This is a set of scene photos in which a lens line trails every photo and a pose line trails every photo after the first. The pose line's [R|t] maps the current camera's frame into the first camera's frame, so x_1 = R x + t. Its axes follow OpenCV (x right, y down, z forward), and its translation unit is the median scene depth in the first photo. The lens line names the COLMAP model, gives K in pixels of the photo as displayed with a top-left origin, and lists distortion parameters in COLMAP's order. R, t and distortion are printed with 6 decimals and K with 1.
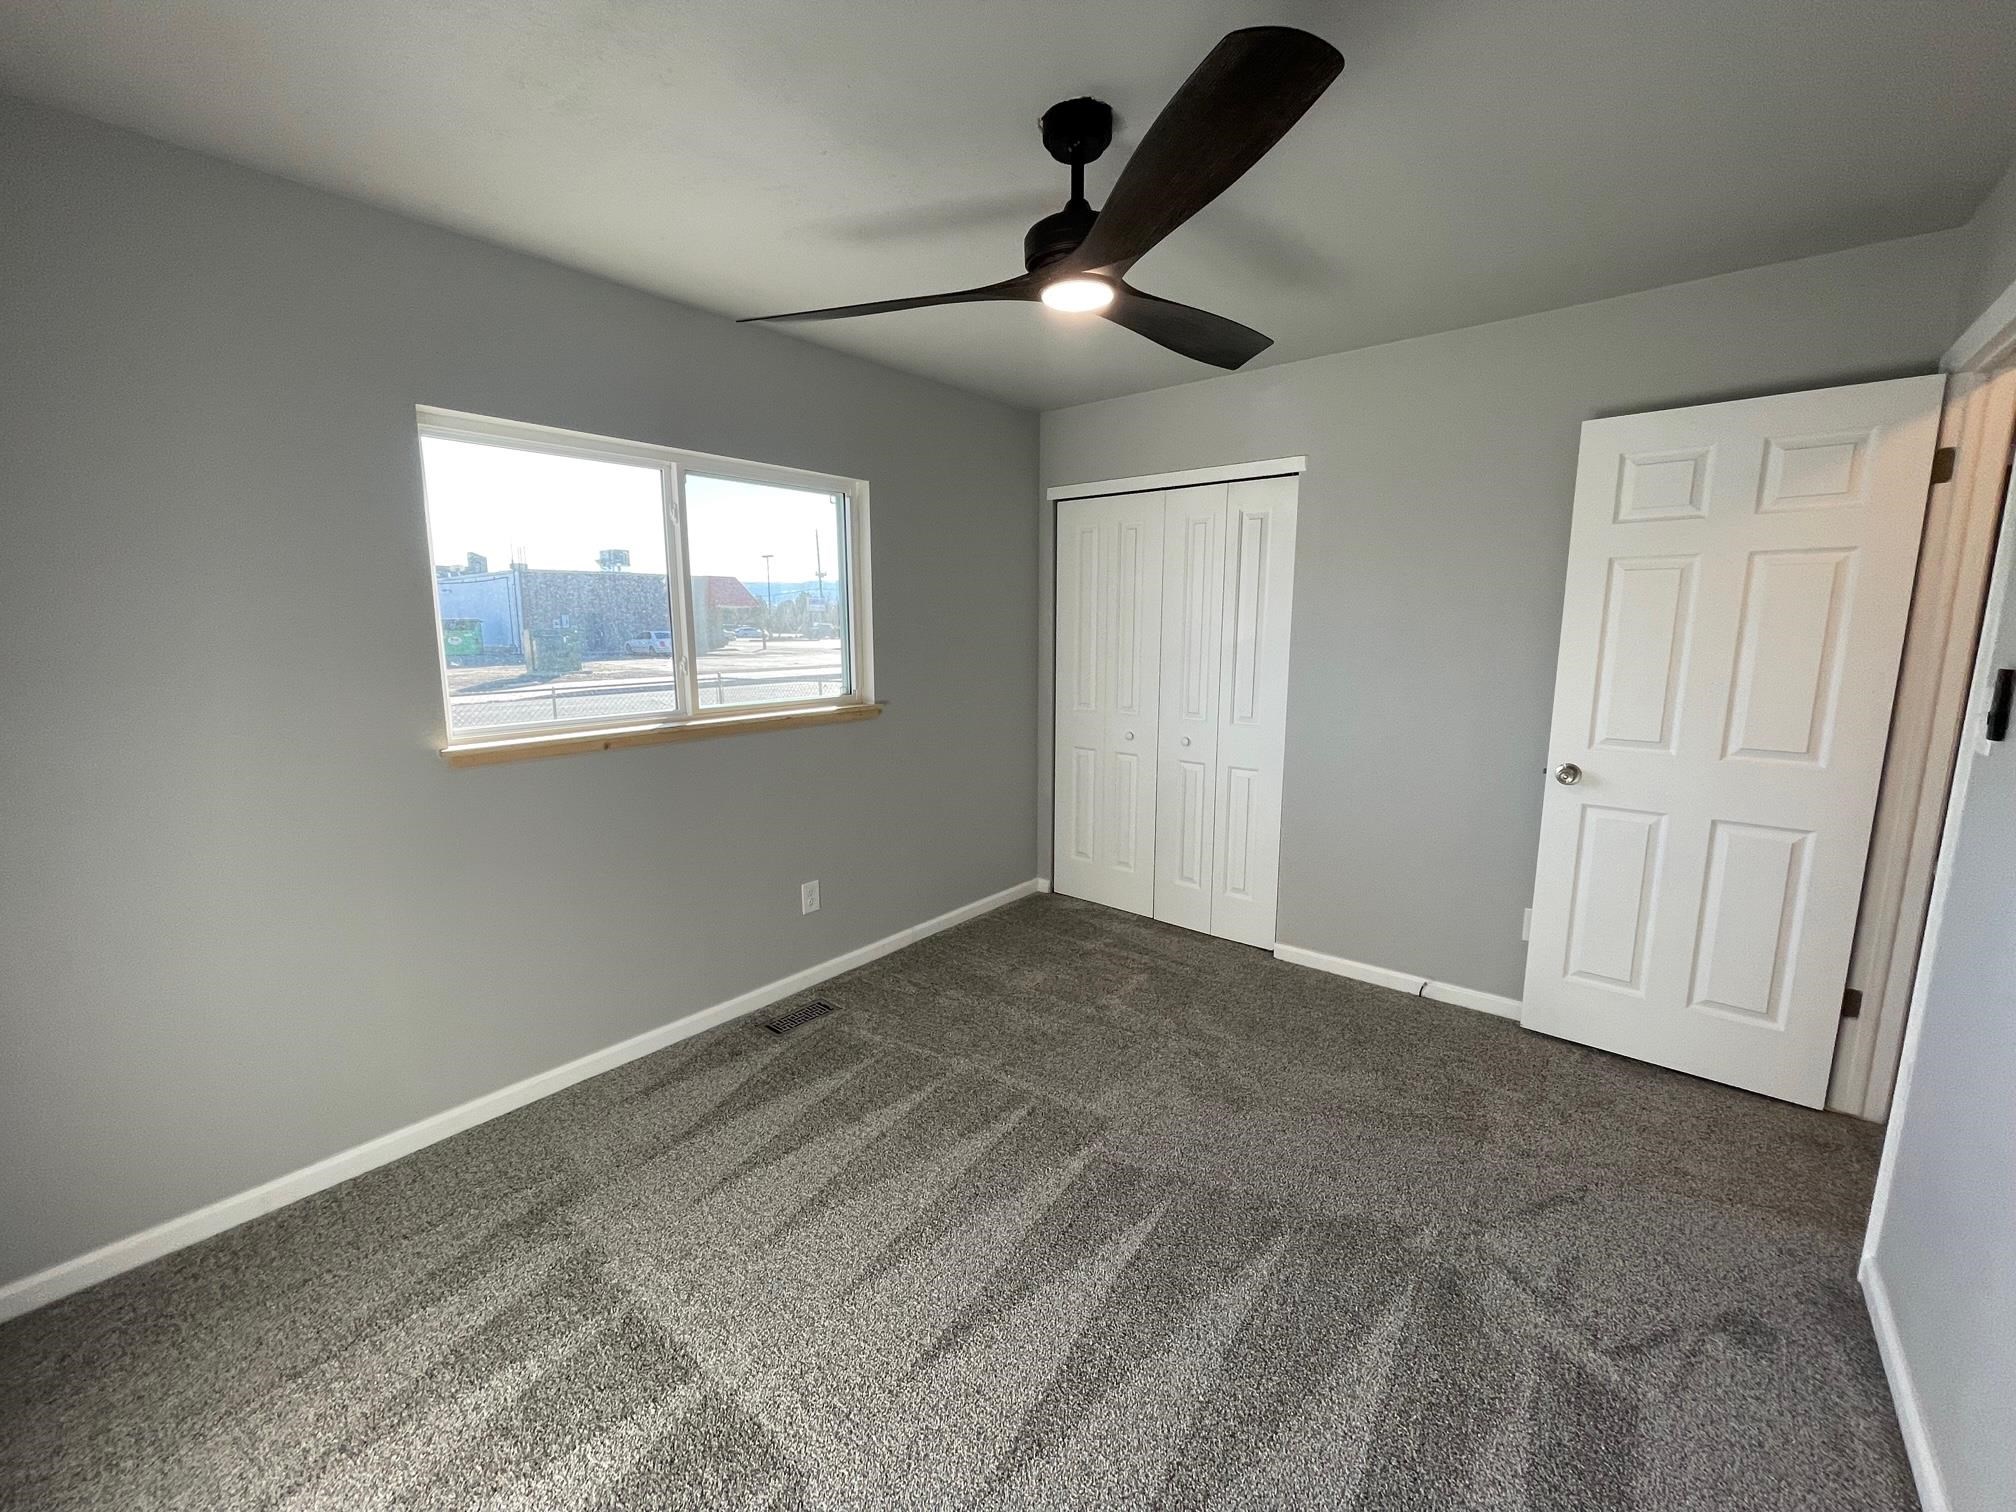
lens RADIAL K [[809.3, 0, 1021.4], [0, 809.3, 750.9], [0, 0, 1]] dist [0.000688, 0.000818]
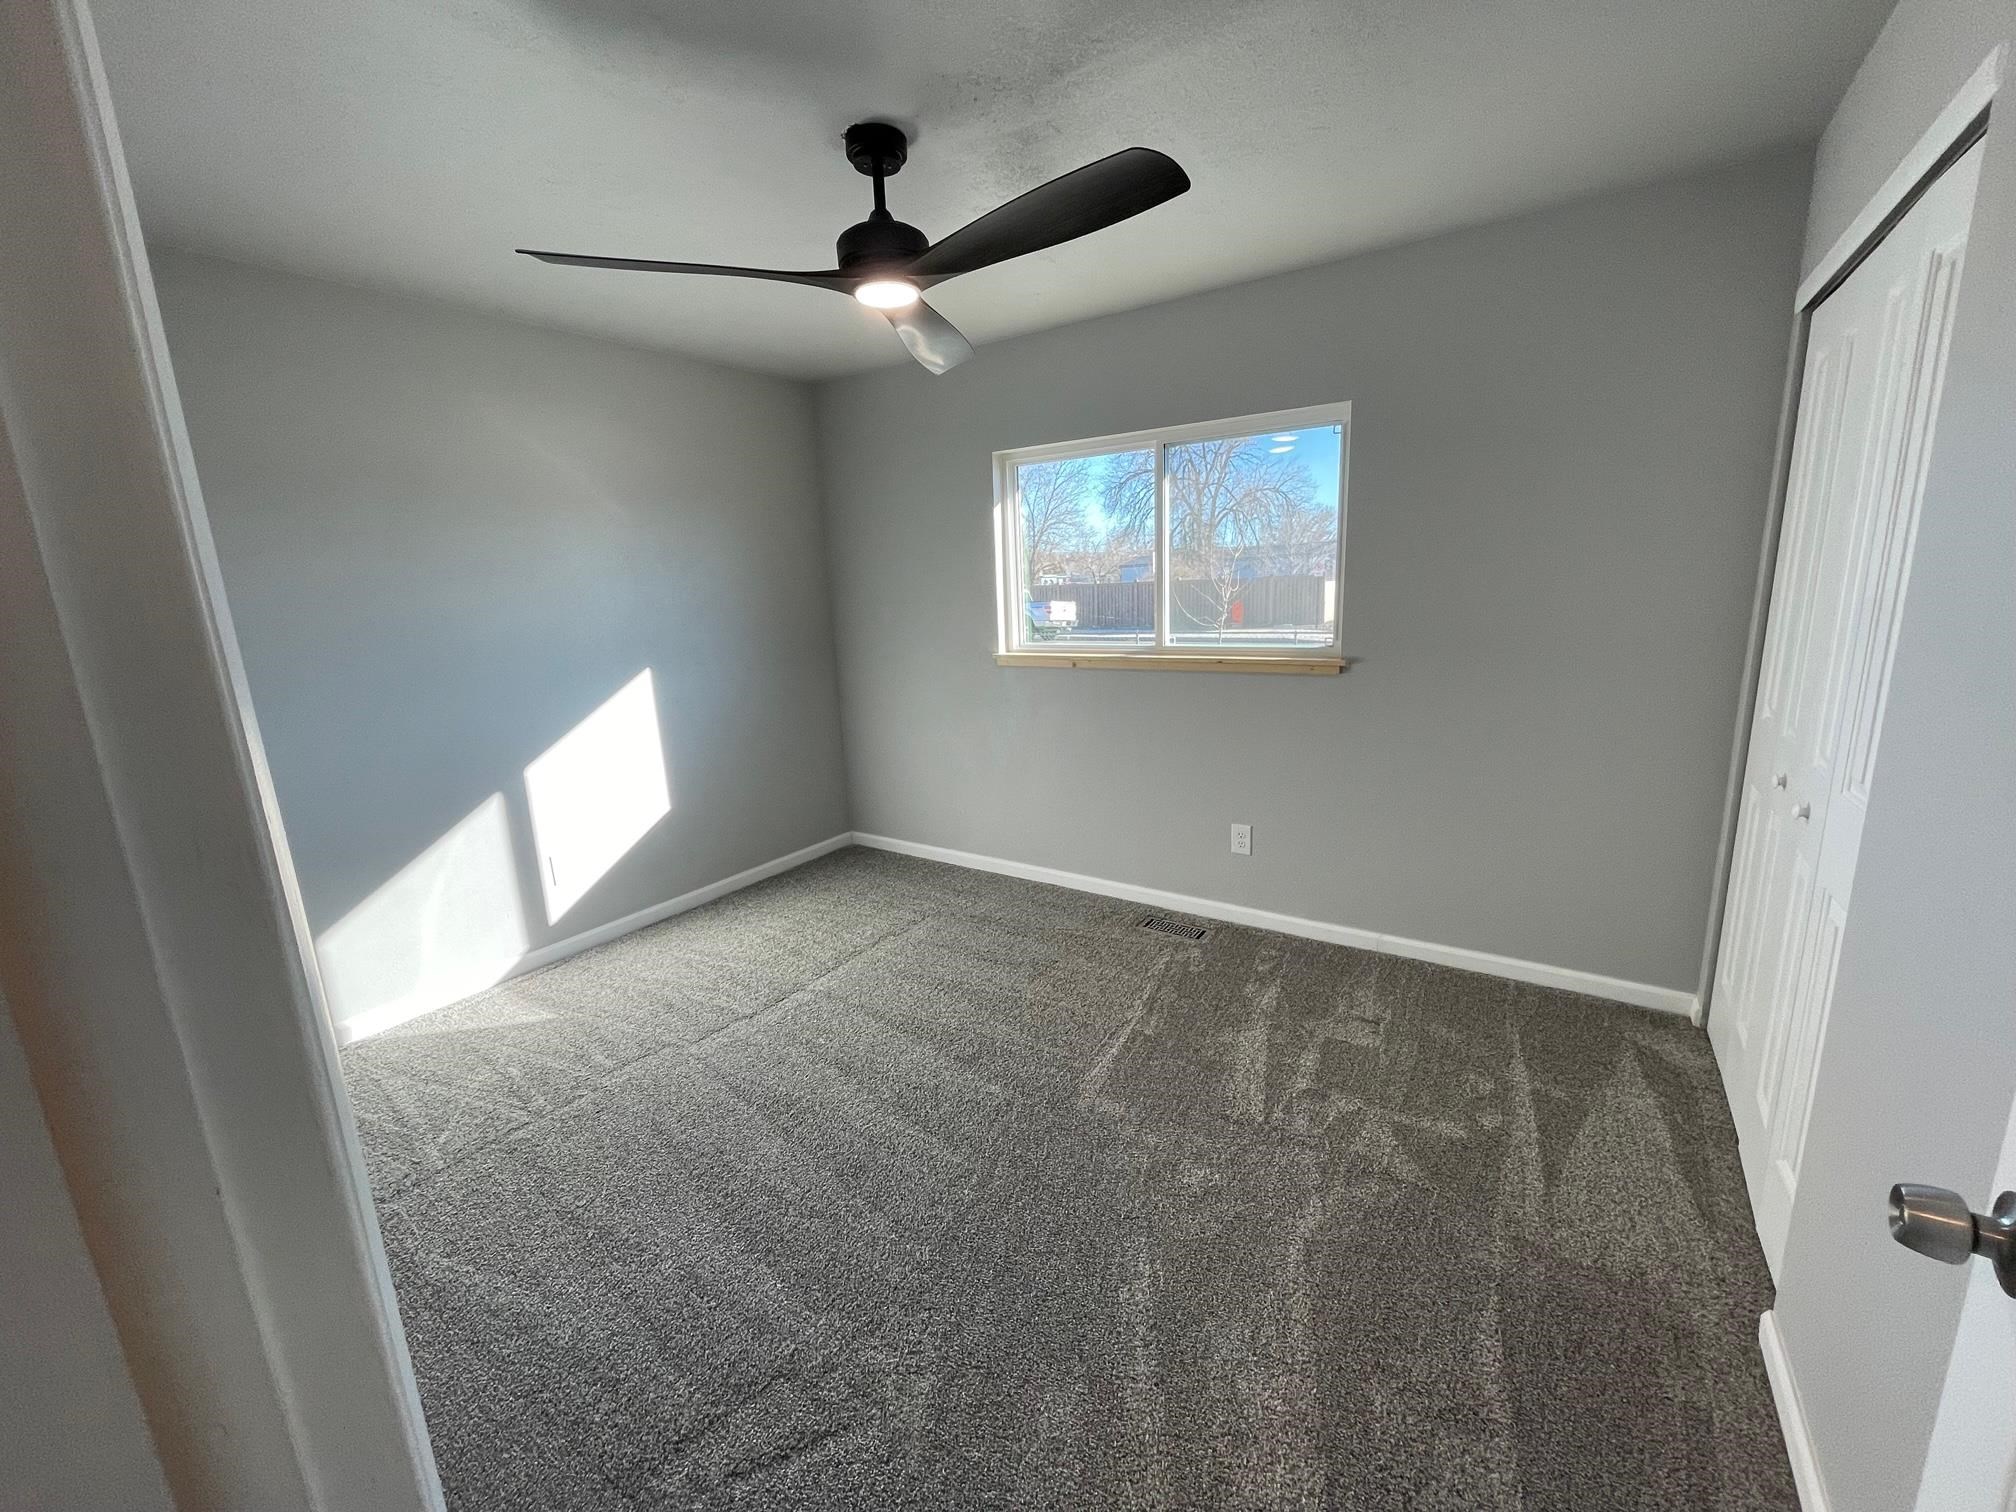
lens RADIAL K [[809.3, 0, 1021.4], [0, 809.3, 750.9], [0, 0, 1]] dist [0.000688, 0.000818]
pose [[0.099966, 0.197555, -0.975181, 0.703977], [-0.128372, 0.974460, 0.184249, -0.084316], [0.986675, 0.106767, 0.122773, 0.594128]]
